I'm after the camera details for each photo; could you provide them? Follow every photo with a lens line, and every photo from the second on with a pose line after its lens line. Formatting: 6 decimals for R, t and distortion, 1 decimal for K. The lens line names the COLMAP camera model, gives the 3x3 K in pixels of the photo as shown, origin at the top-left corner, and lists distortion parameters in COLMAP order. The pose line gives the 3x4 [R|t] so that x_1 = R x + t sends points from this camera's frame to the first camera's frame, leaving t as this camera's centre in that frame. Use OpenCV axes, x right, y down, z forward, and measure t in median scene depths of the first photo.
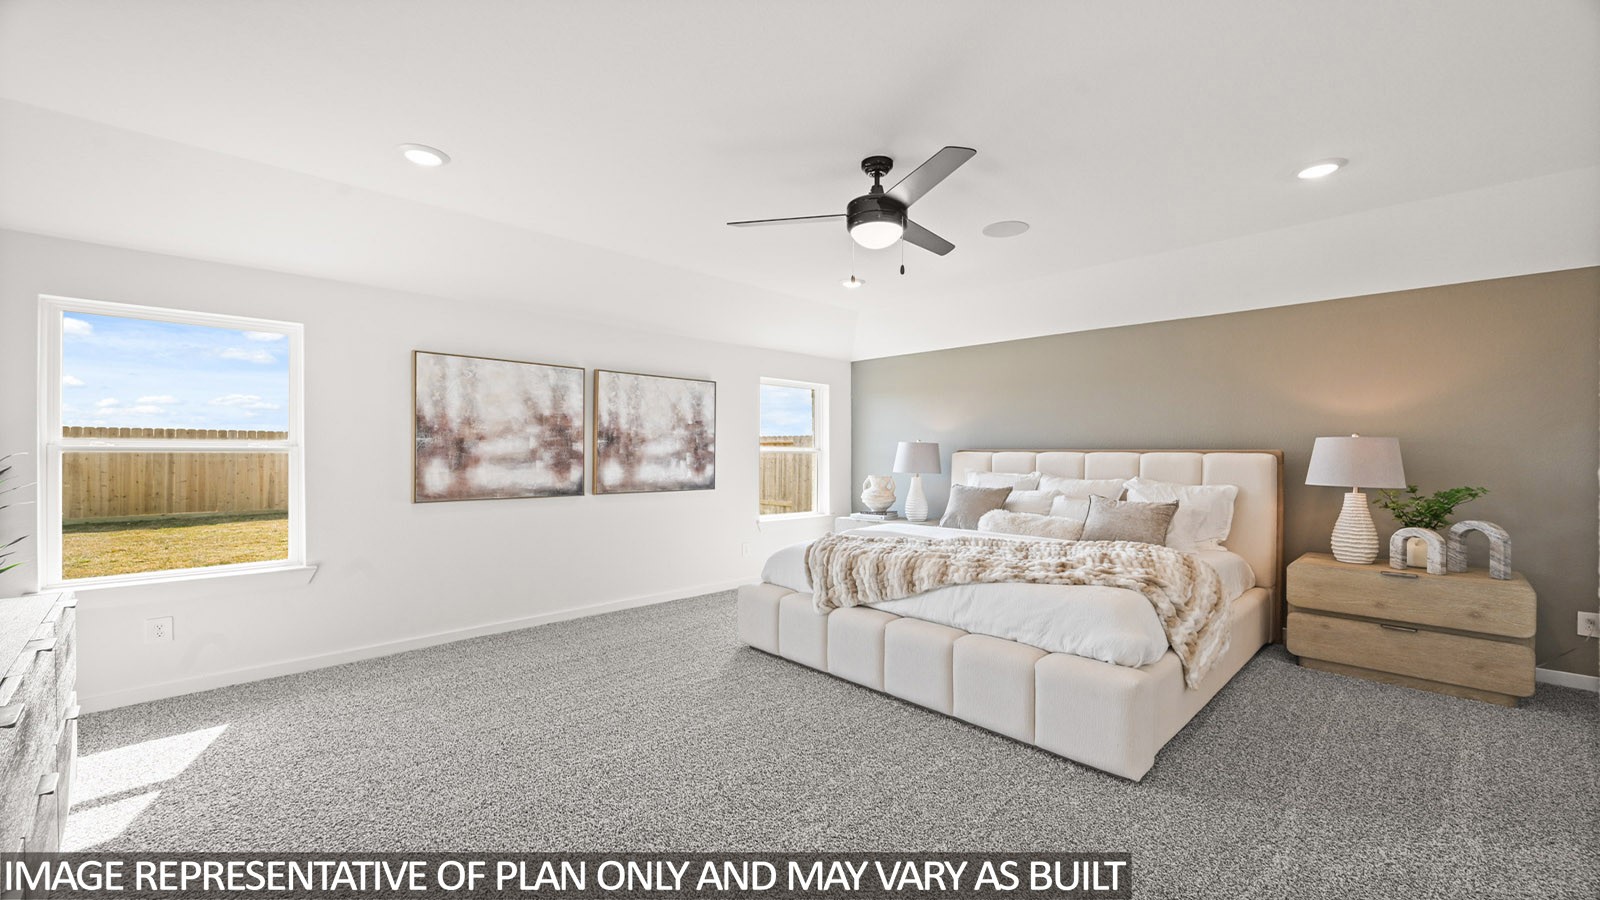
lens RADIAL K [[633.9, 0, 800.0], [0, 633.9, 450.0], [0, 0, 1]] dist [0.000602, 0.000321]
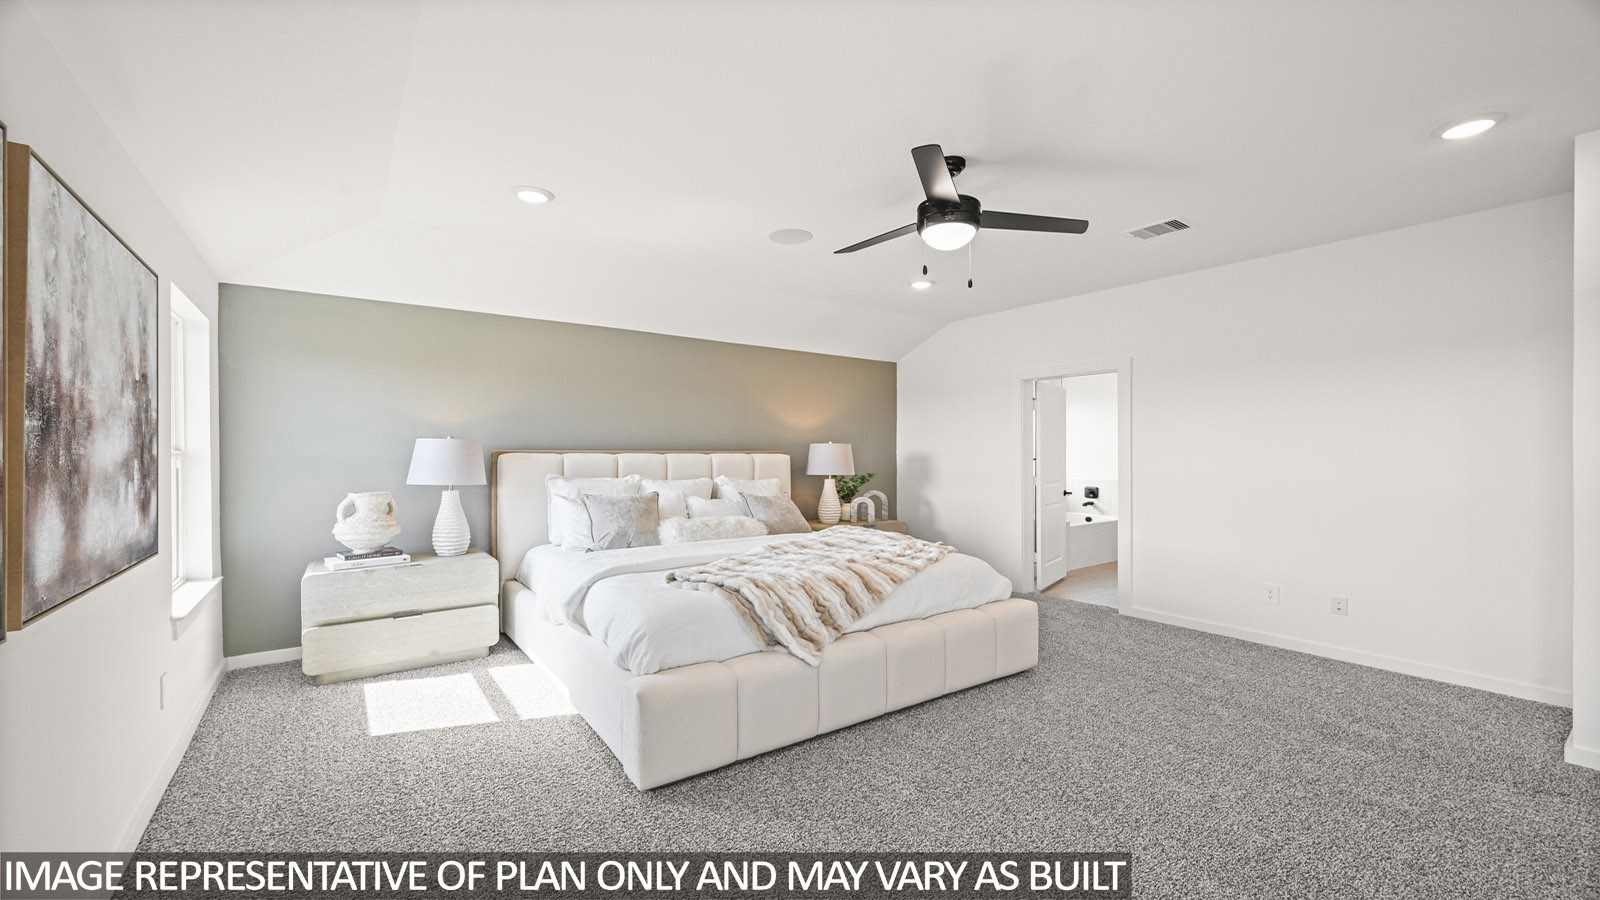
lens RADIAL K [[633.9, 0, 800.0], [0, 633.9, 450.0], [0, 0, 1]] dist [0.000602, 0.000321]
pose [[0.142121, -0.000576, 0.989849, -0.631744], [-0.006591, 0.999977, 0.001528, -0.006186], [-0.989827, -0.006741, 0.142114, 0.774032]]
